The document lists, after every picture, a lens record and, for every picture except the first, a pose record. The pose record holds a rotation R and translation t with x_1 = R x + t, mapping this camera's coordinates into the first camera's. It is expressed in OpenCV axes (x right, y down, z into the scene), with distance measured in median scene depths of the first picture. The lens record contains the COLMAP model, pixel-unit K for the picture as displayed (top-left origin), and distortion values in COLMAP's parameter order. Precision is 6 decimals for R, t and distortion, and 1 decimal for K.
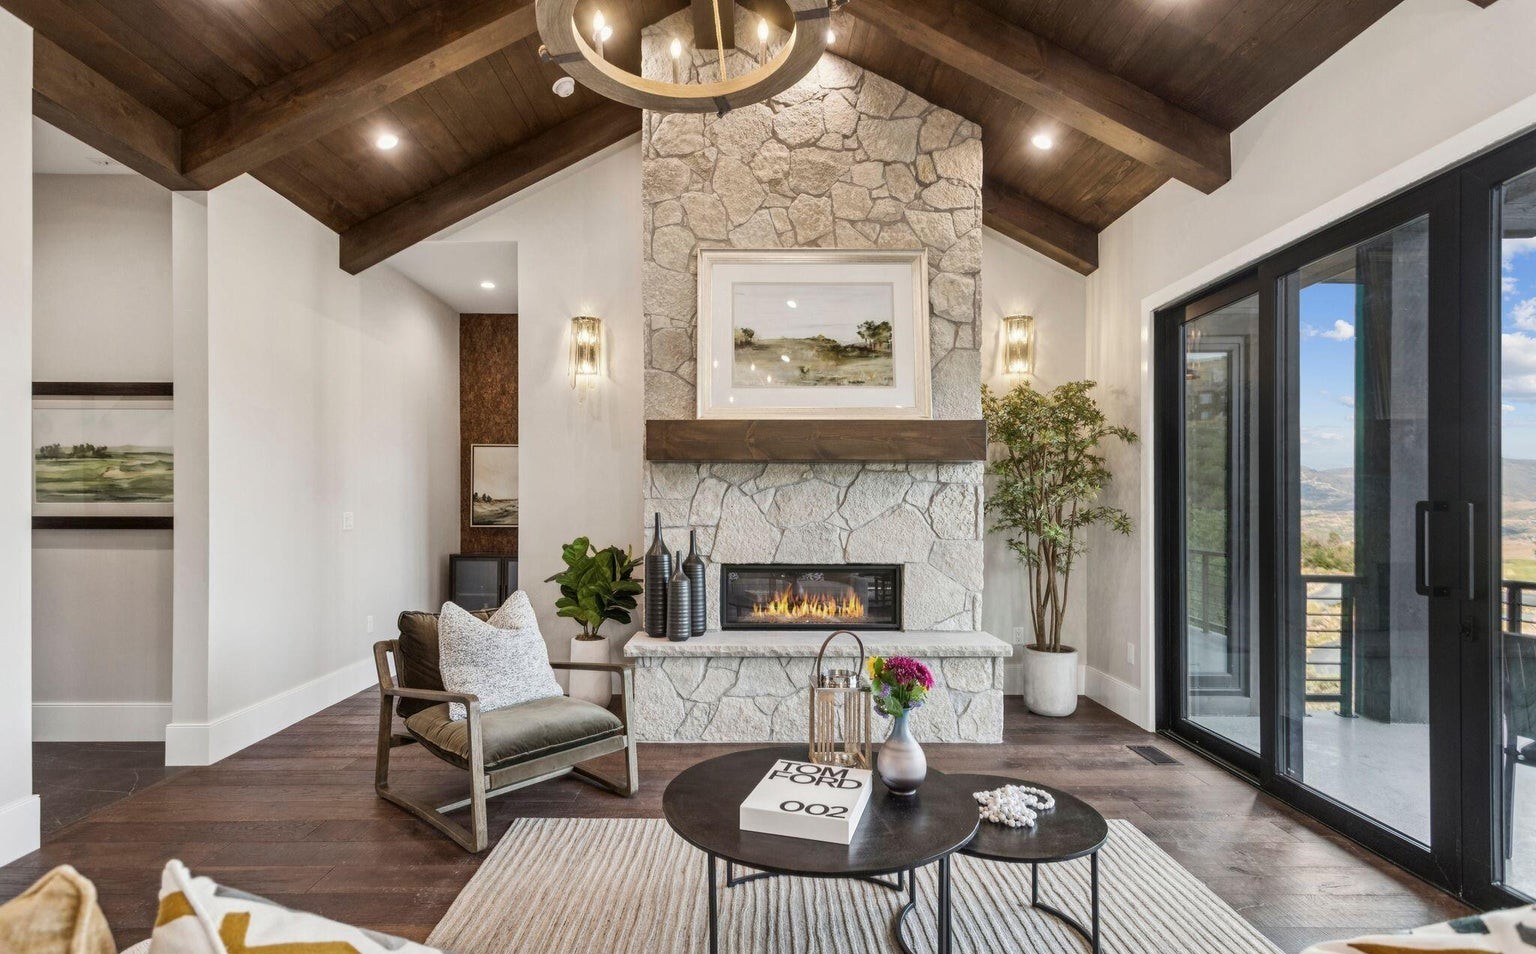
lens RADIAL K [[741.9, 0, 768.8], [0, 741.9, 512.5], [0, 0, 1]] dist [-0.005629, -0.000600]
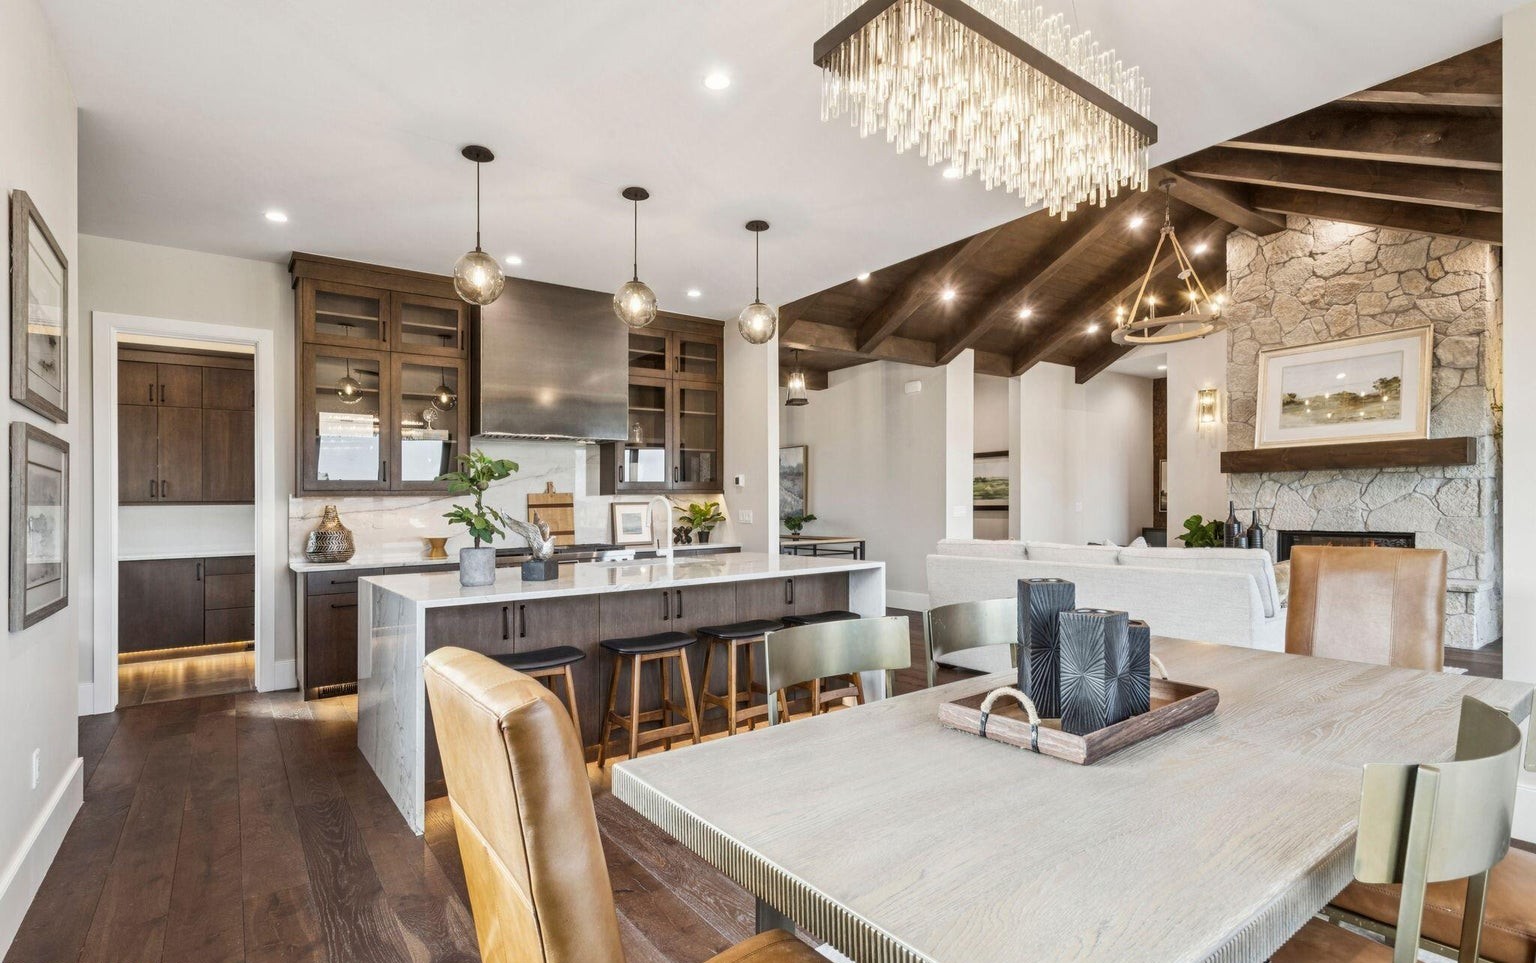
lens RADIAL K [[740.3, 0, 789.9], [0, 740.3, 515.9], [0, 0, 1]] dist [0.090618, -0.000055]
pose [[0.589630, 0.004300, -0.807662, 0.729212], [0.007816, 0.999909, 0.011029, 0.007239], [0.807636, -0.012816, 0.589543, -0.995032]]
